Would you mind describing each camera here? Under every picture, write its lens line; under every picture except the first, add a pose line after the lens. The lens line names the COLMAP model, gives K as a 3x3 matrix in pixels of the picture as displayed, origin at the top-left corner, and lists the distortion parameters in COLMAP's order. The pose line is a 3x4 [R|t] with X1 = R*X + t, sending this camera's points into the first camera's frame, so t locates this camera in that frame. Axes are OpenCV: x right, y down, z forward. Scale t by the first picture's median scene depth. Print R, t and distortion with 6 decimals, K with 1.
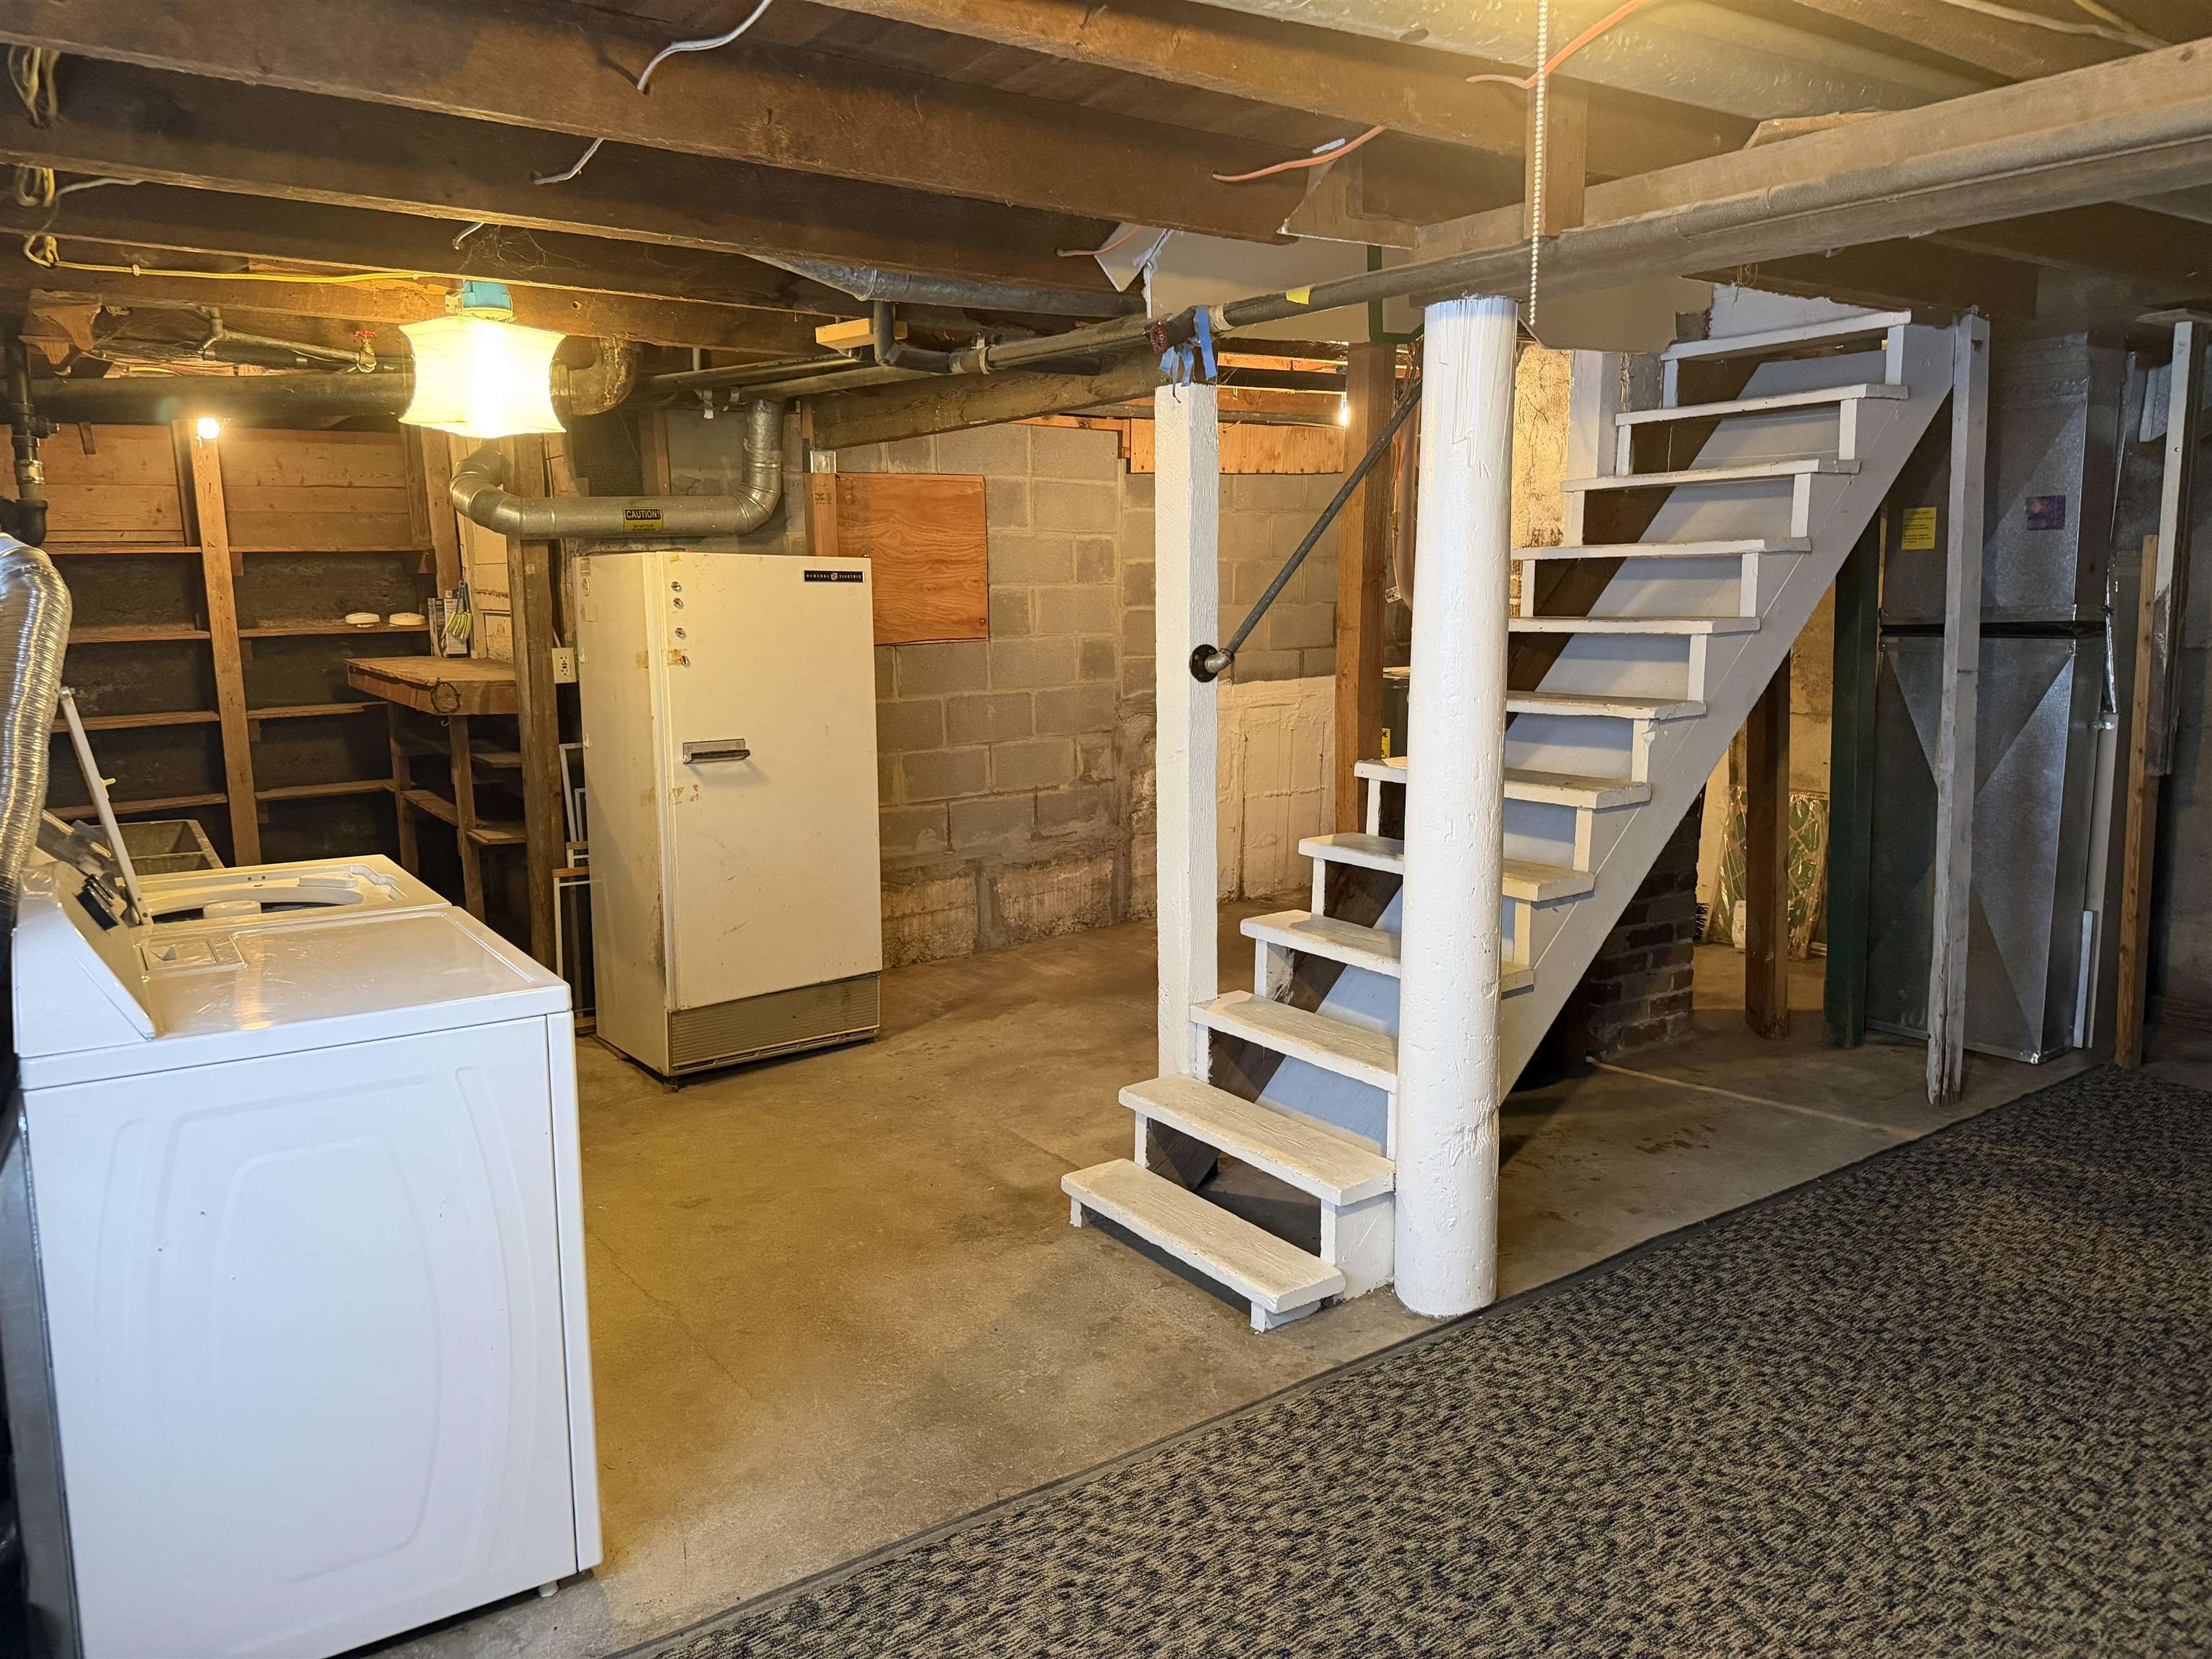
lens RADIAL K [[1561.5, 0, 1106.0], [0, 1561.5, 829.5], [0, 0, 1]] dist [0.114400, -0.175865]
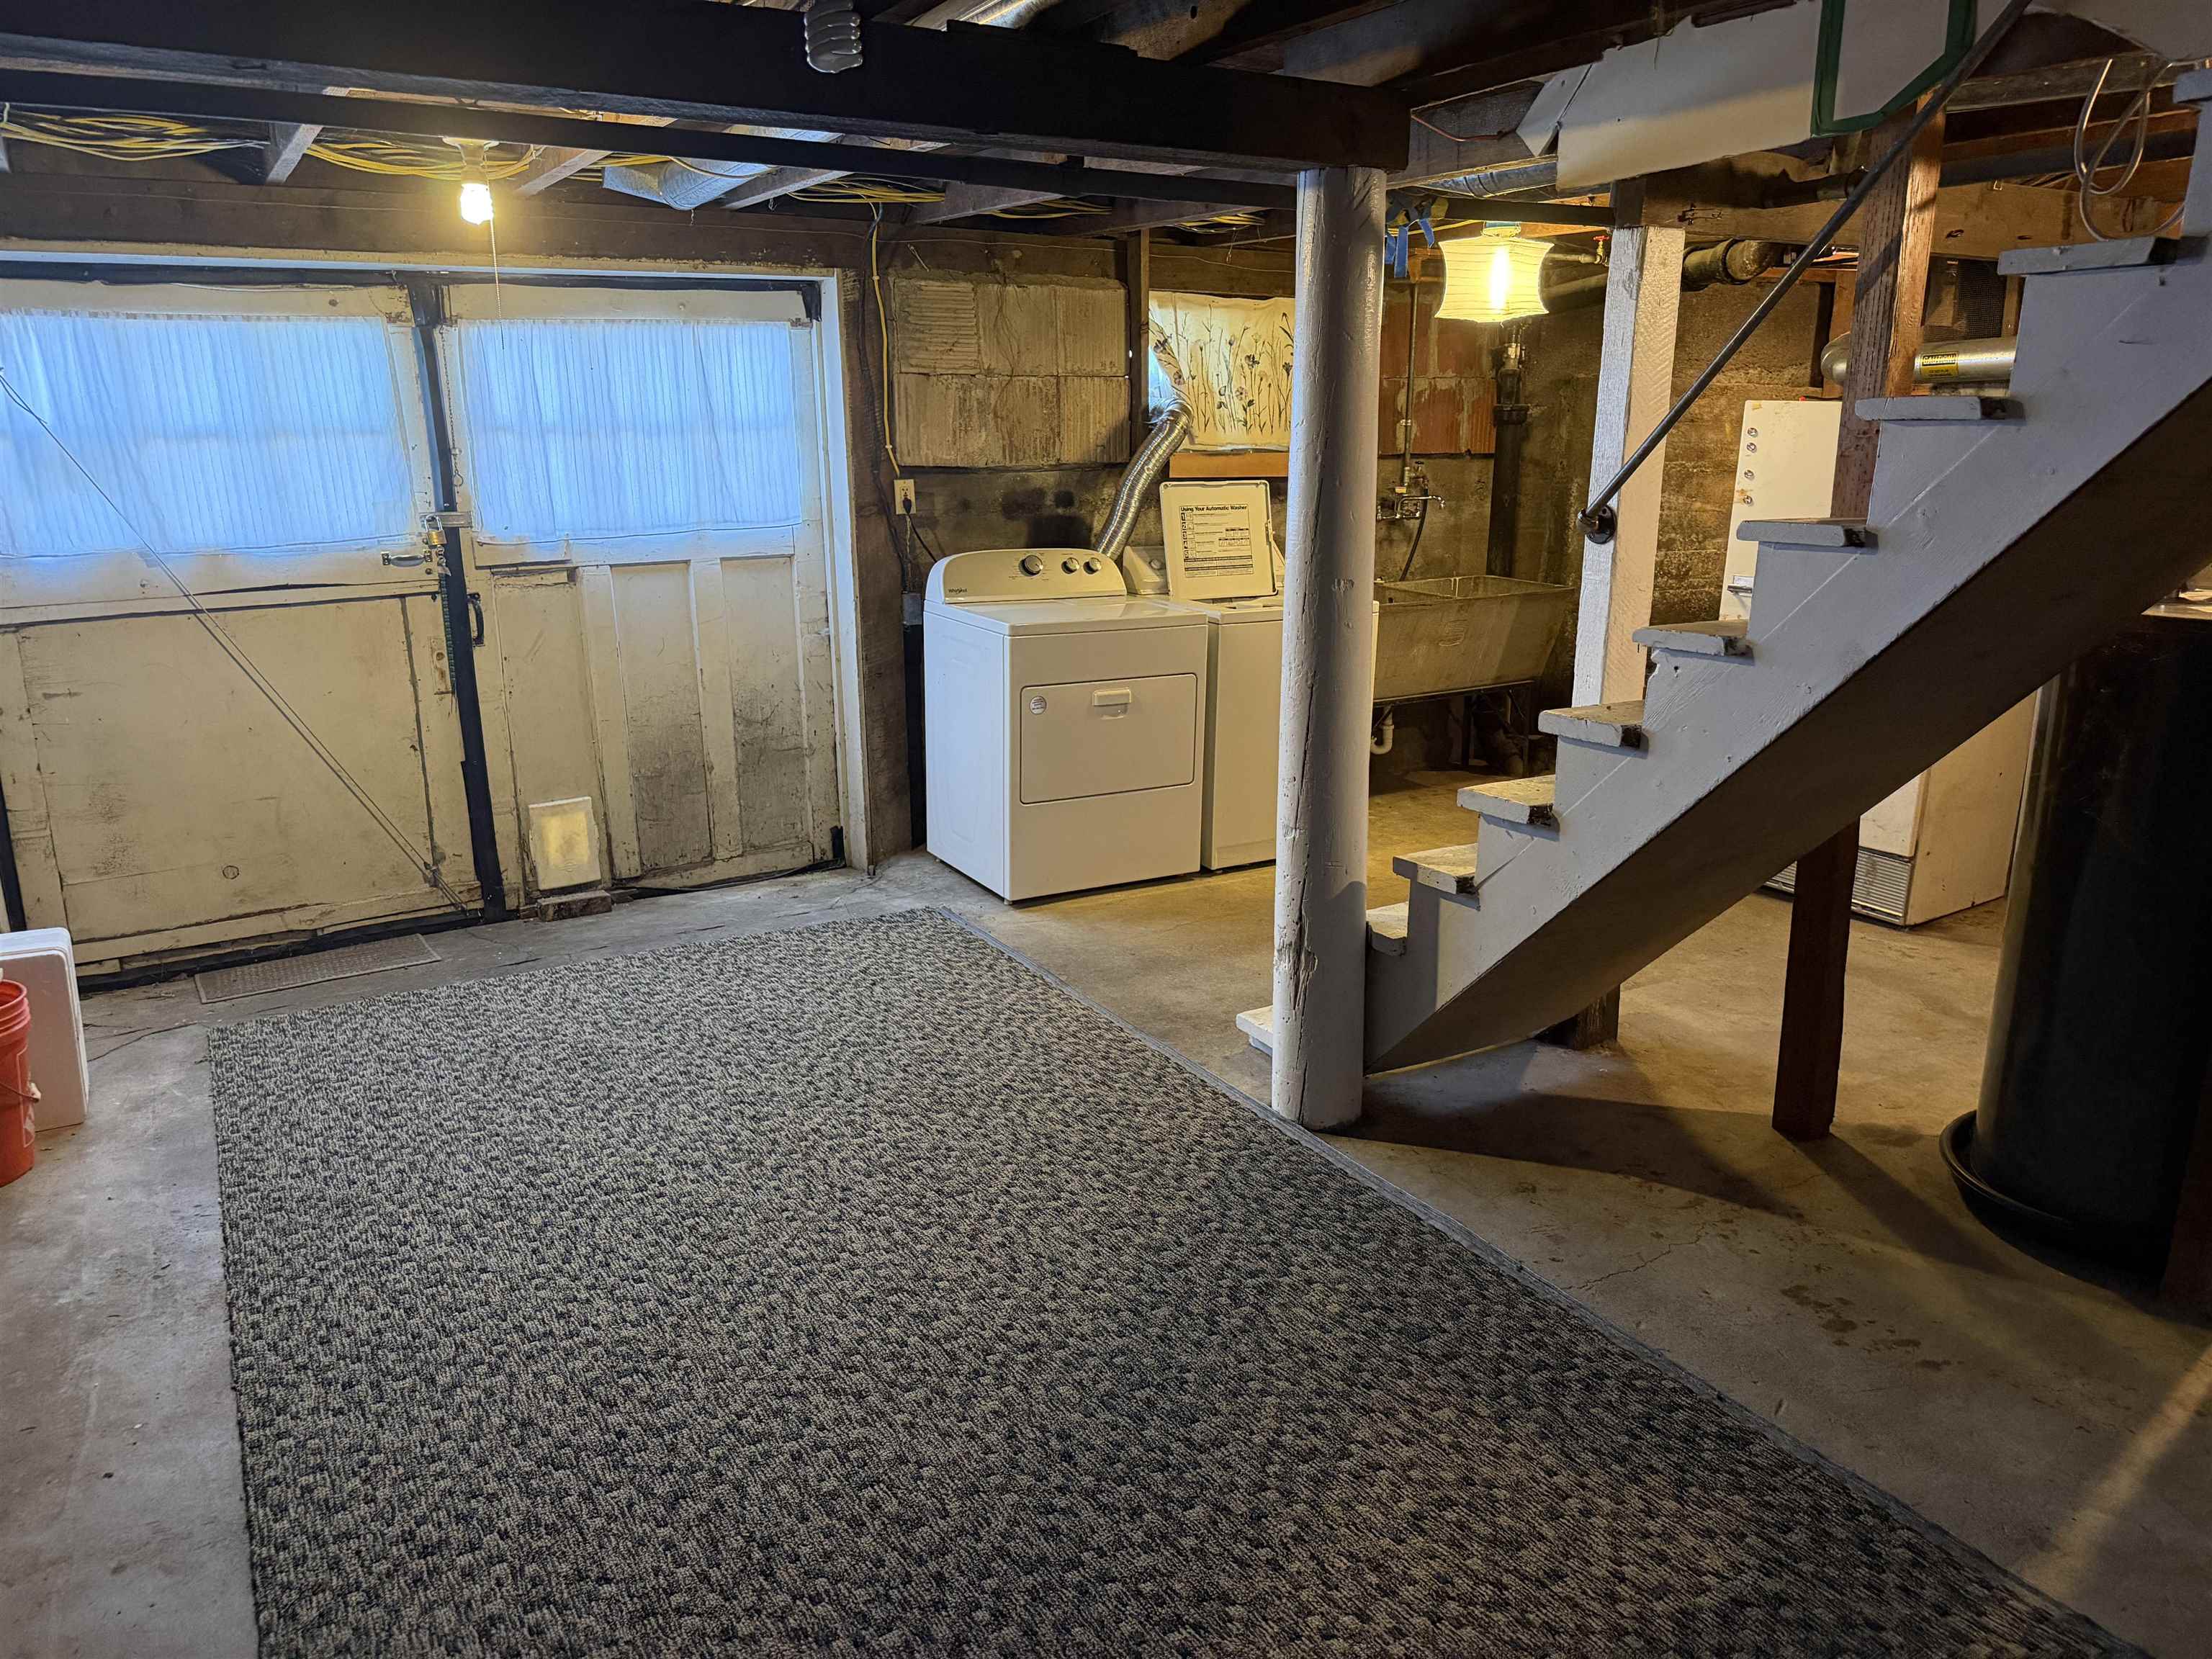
lens RADIAL K [[1561.5, 0, 1106.0], [0, 1561.5, 829.5], [0, 0, 1]] dist [0.114400, -0.175865]
pose [[-0.066153, 0.270621, -0.960410, 0.988514], [-0.159329, 0.947304, 0.277902, -0.138725], [0.985007, 0.171405, -0.019549, 0.684614]]
